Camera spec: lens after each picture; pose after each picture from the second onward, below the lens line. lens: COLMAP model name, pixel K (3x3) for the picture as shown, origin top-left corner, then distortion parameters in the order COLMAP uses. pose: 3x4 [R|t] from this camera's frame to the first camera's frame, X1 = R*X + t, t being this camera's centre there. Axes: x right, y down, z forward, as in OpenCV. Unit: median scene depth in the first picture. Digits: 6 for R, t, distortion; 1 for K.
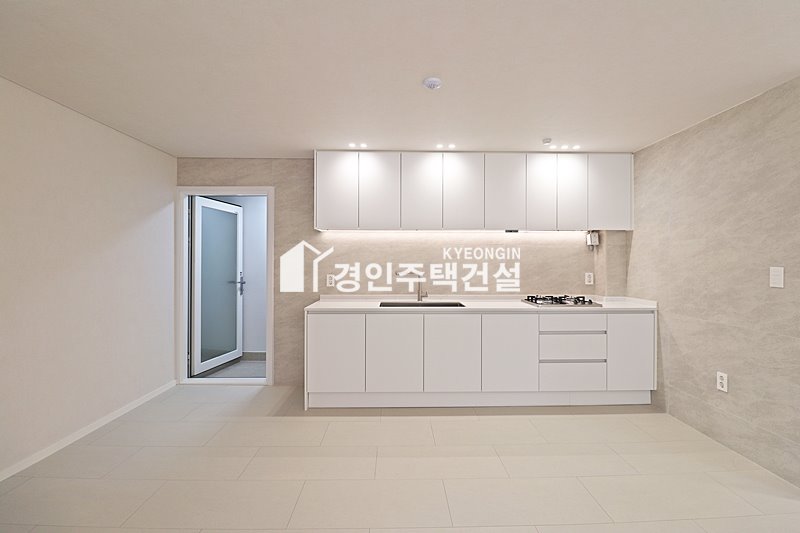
lens RADIAL K [[378.1, 0, 403.2], [0, 378.1, 260.1], [0, 0, 1]] dist [-0.005754, -0.001173]
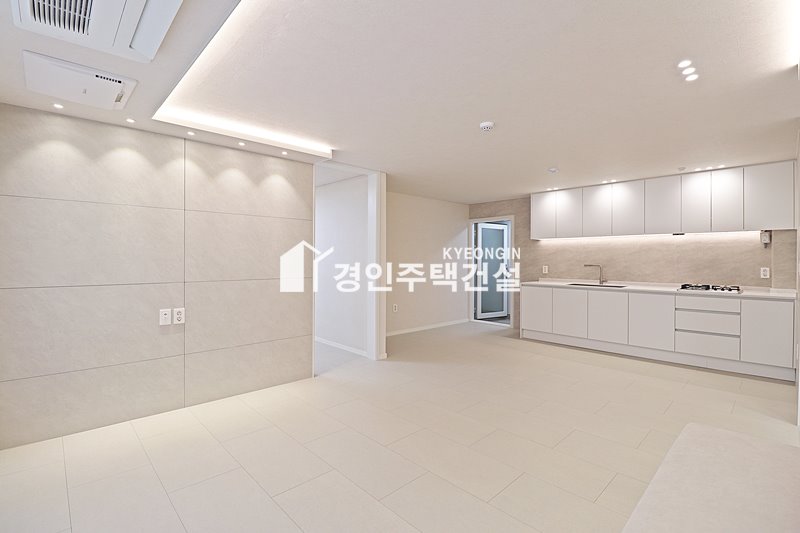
lens RADIAL K [[378.1, 0, 403.2], [0, 378.1, 260.1], [0, 0, 1]] dist [-0.005754, -0.001173]
pose [[0.677213, 0.003154, -0.735781, 0.602664], [-0.003135, 0.999994, 0.001401, 0.013393], [0.735781, 0.001357, 0.677218, -0.568095]]
